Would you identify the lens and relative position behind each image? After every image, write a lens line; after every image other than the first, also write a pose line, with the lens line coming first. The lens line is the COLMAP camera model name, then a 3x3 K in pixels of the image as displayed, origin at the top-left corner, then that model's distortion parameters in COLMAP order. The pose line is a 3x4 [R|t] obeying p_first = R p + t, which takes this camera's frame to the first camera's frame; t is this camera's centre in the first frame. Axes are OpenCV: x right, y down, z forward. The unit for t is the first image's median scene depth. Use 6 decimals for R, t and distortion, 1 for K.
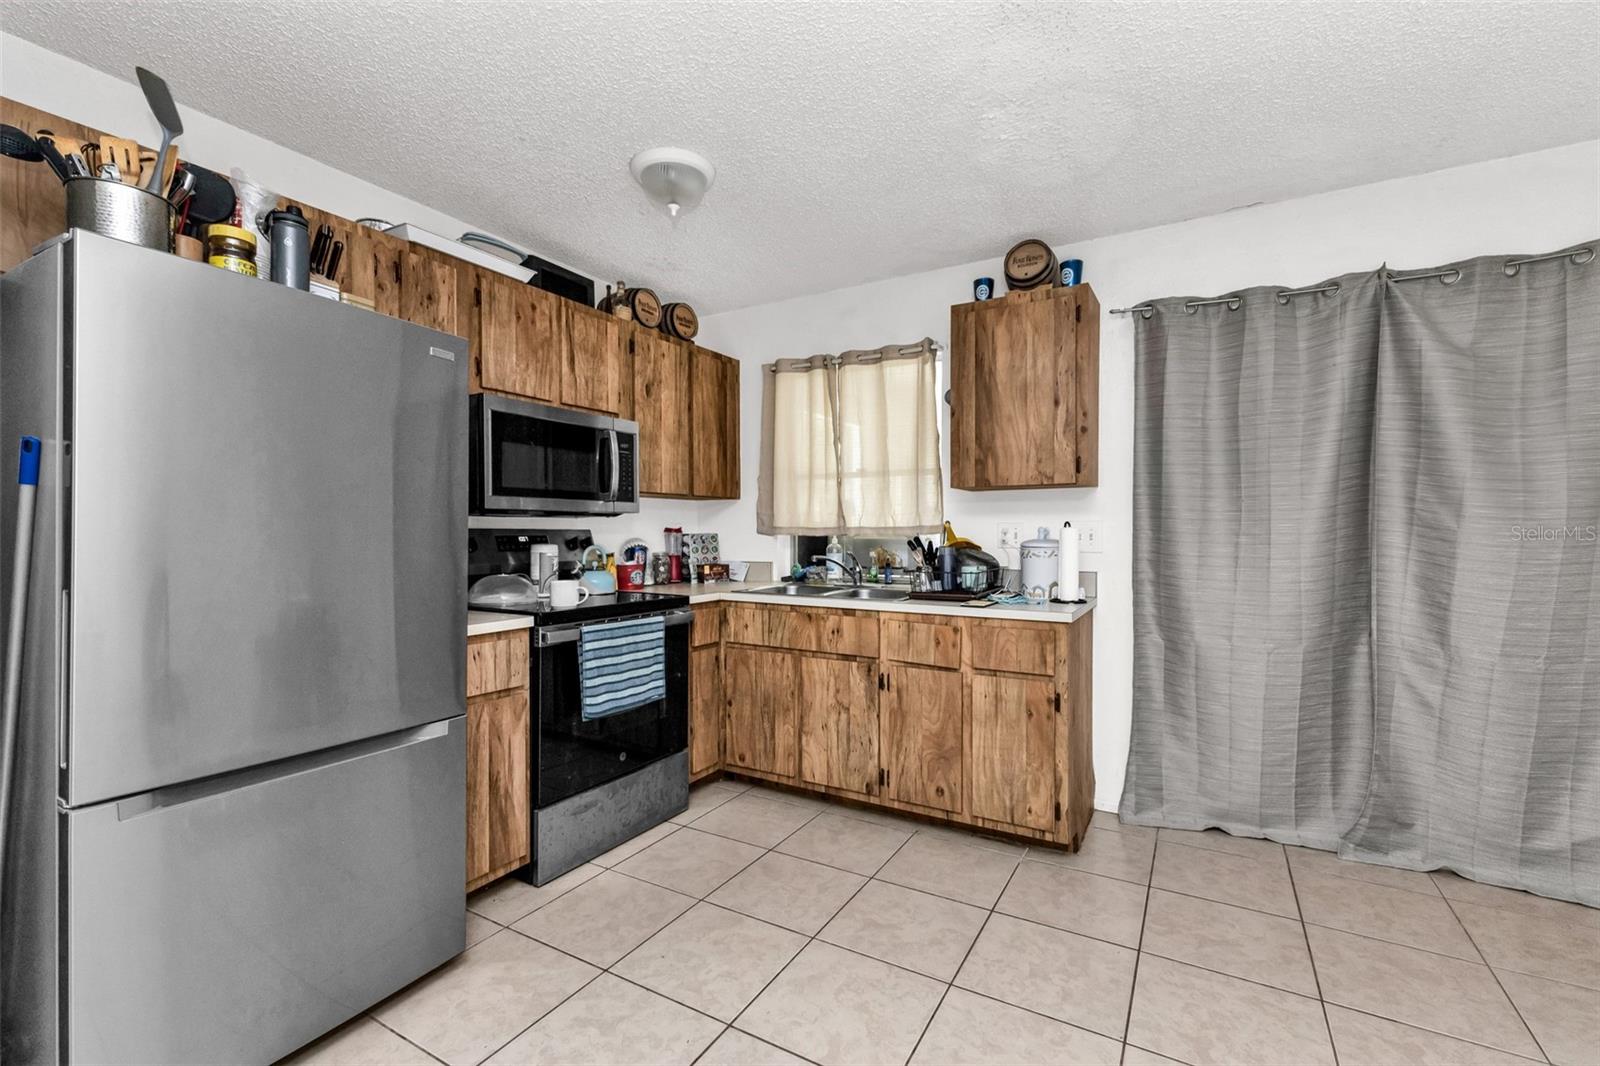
lens RADIAL K [[679.1, 0, 819.4], [0, 679.1, 539.5], [0, 0, 1]] dist [0.013219, -0.003863]
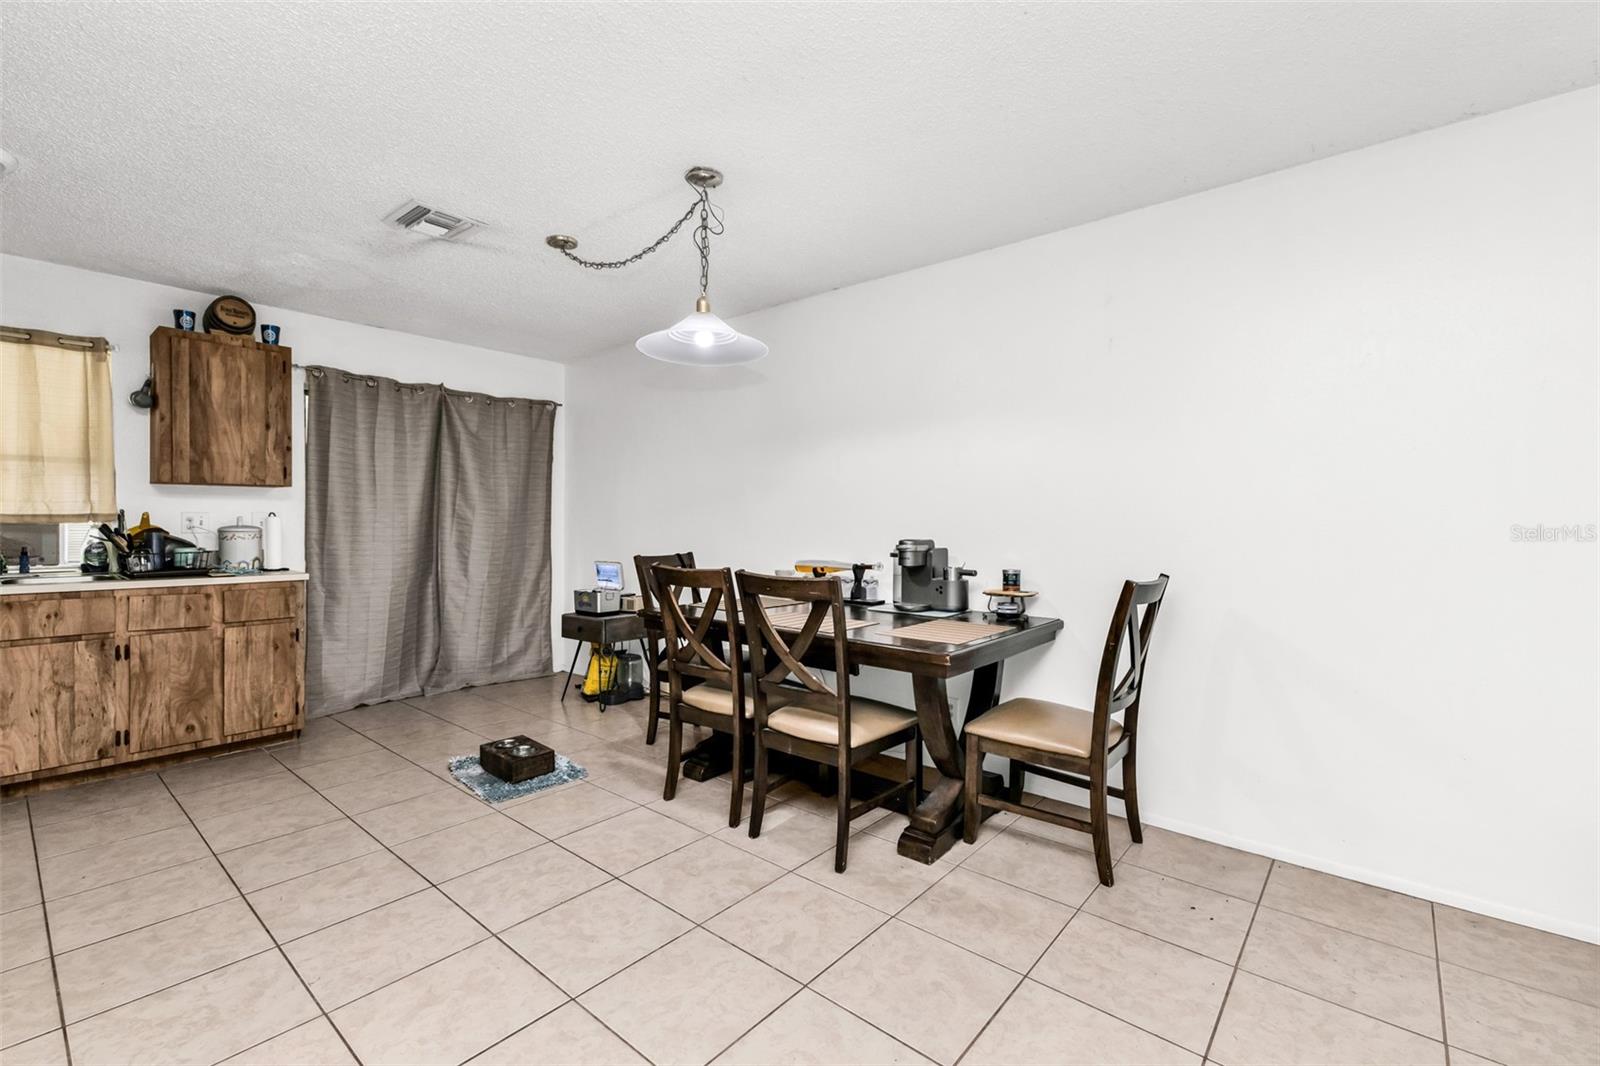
lens RADIAL K [[701.9, 0, 803.9], [0, 701.9, 525.7], [0, 0, 1]] dist [0.020304, -0.007380]
pose [[0.172200, -0.002806, 0.985058, -0.872710], [0.008788, 0.999961, 0.001313, 0.008308], [-0.985023, 0.008430, 0.172217, -0.317765]]
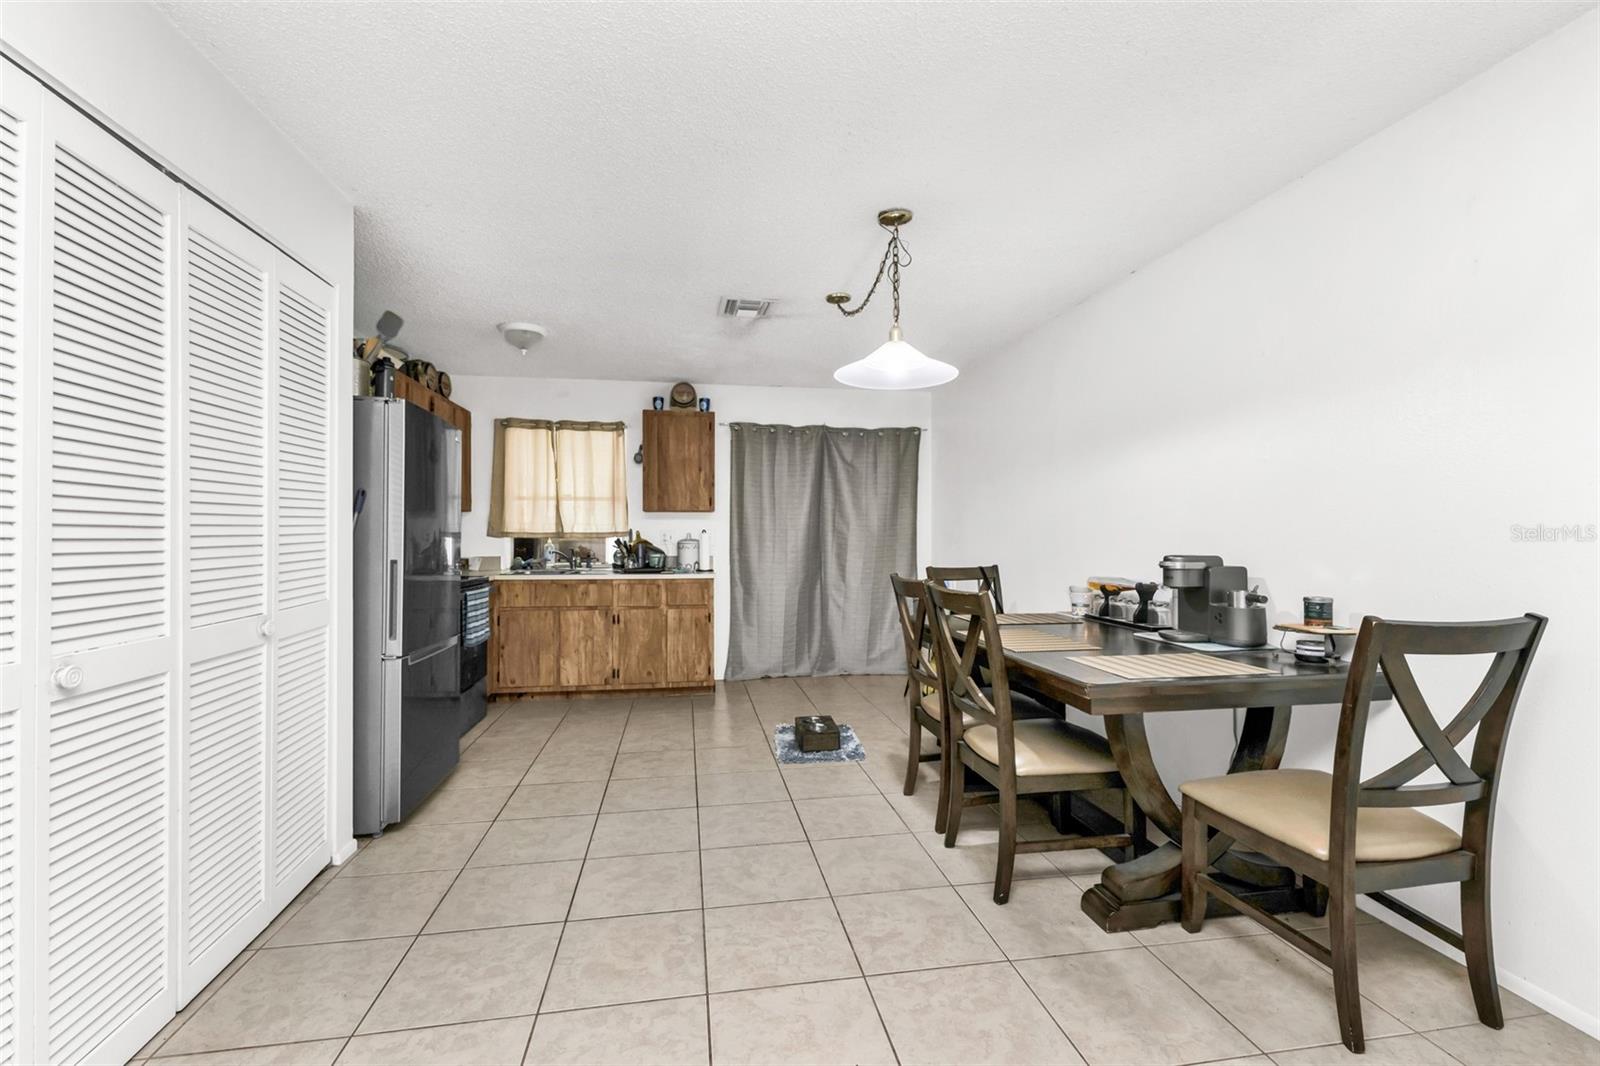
lens RADIAL K [[695.3, 0, 807.9], [0, 695.3, 528.0], [0, 0, 1]] dist [0.010595, -0.000387]
pose [[0.765831, 0.007520, 0.642998, -0.697776], [0.008078, 0.999740, -0.021314, 0.013384], [-0.642991, 0.021517, 0.765571, -0.730161]]
